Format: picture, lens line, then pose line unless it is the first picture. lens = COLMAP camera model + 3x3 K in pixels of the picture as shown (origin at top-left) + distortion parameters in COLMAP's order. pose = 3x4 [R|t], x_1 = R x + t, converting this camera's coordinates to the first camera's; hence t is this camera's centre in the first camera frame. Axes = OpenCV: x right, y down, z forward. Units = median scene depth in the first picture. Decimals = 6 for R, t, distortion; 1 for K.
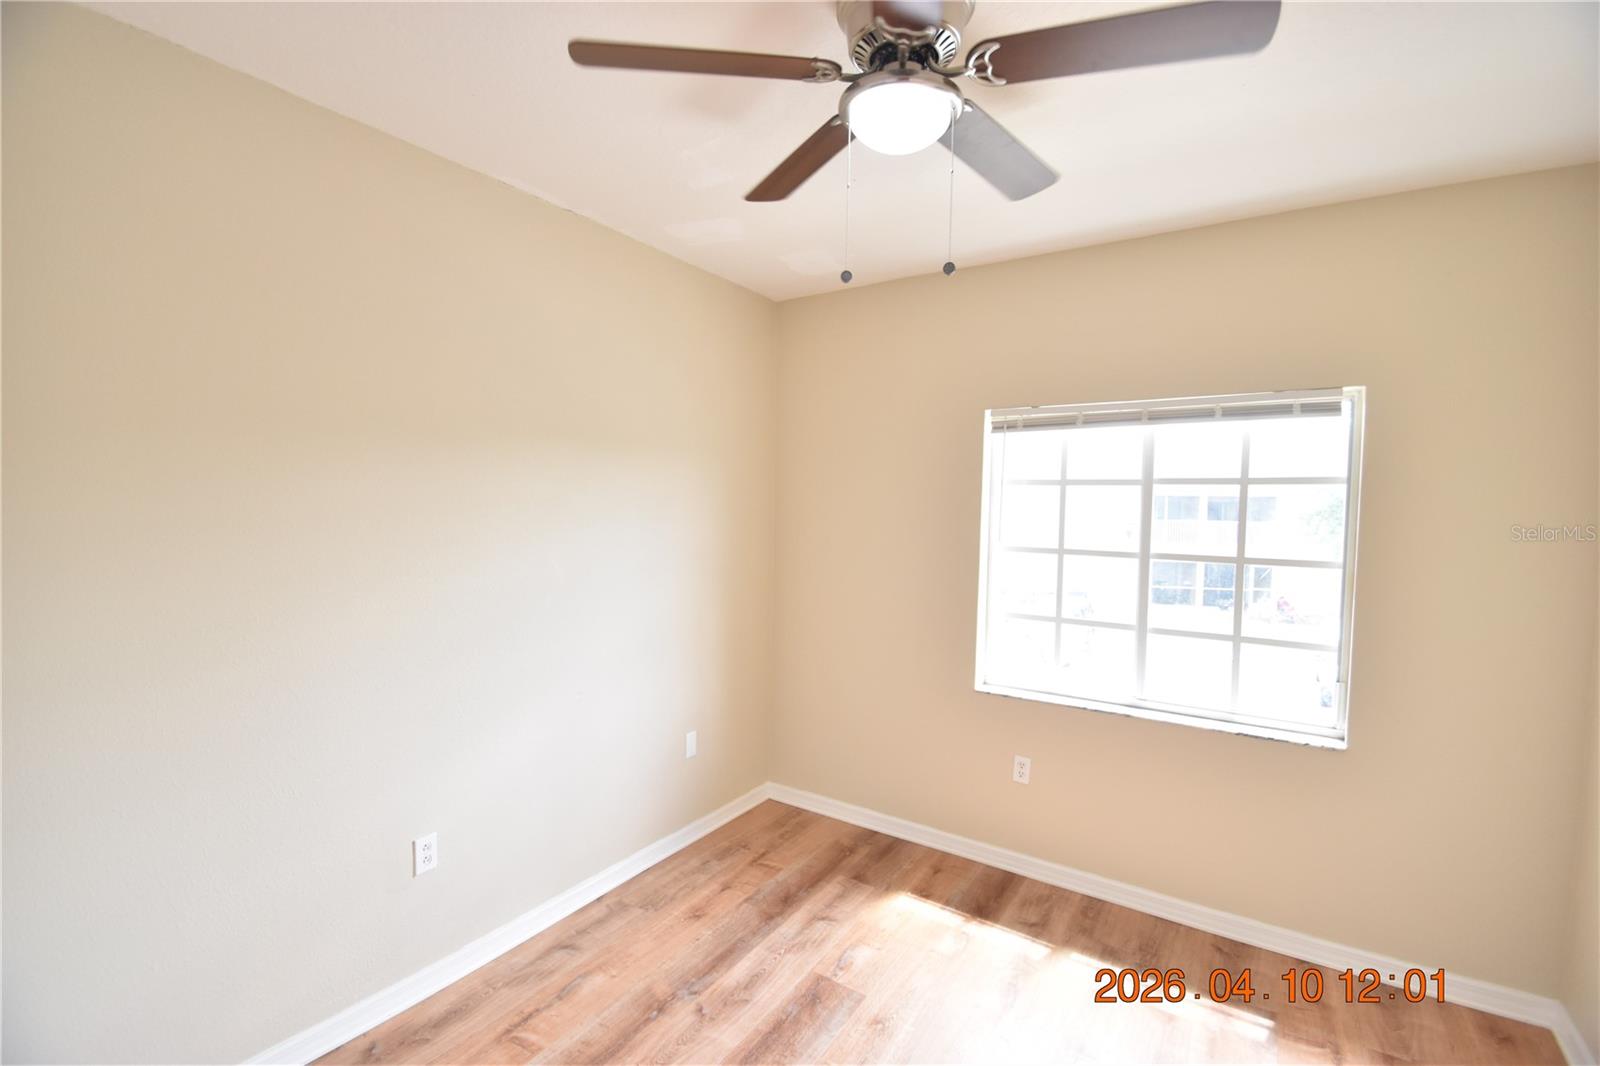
lens RADIAL K [[698.1, 0, 797.8], [0, 698.1, 537.3], [0, 0, 1]] dist [0.014569, -0.017647]
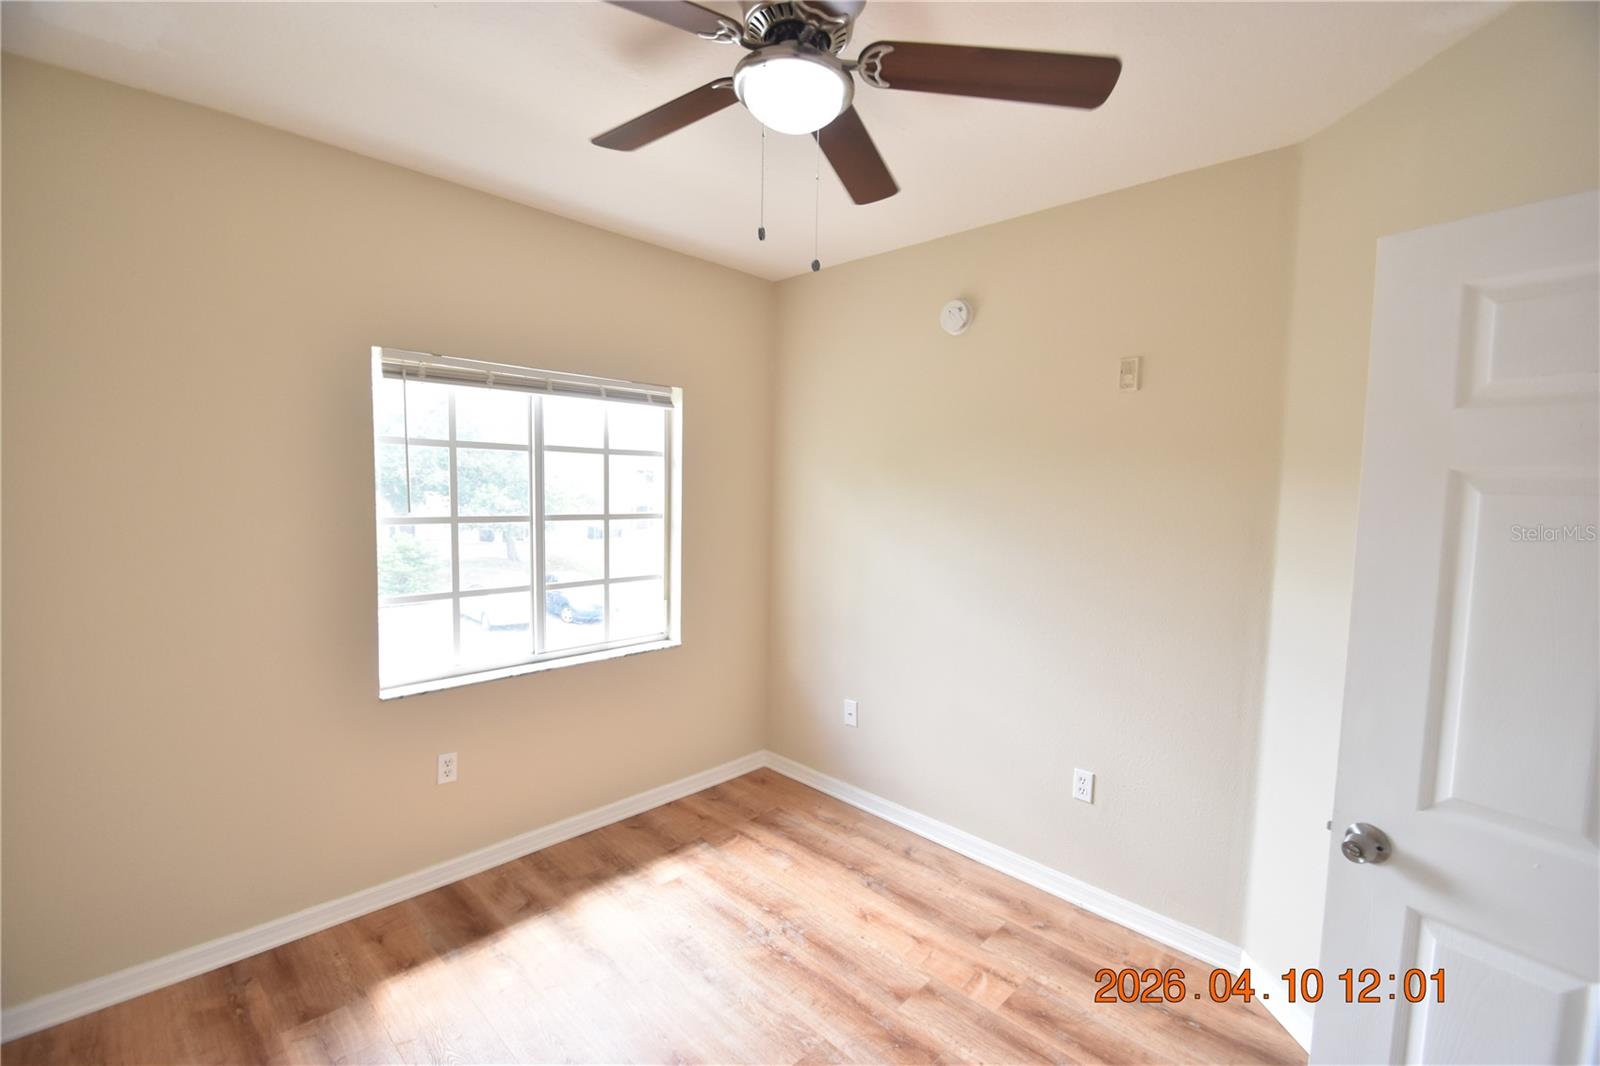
lens RADIAL K [[716.5, 0, 800.0], [0, 716.5, 533.0], [0, 0, 1]] dist [0.016936, -0.019840]
pose [[0.174705, -0.082723, 0.981140, -0.483514], [0.023633, 0.996530, 0.079812, -0.027505], [-0.984337, 0.009243, 0.176054, 0.407635]]
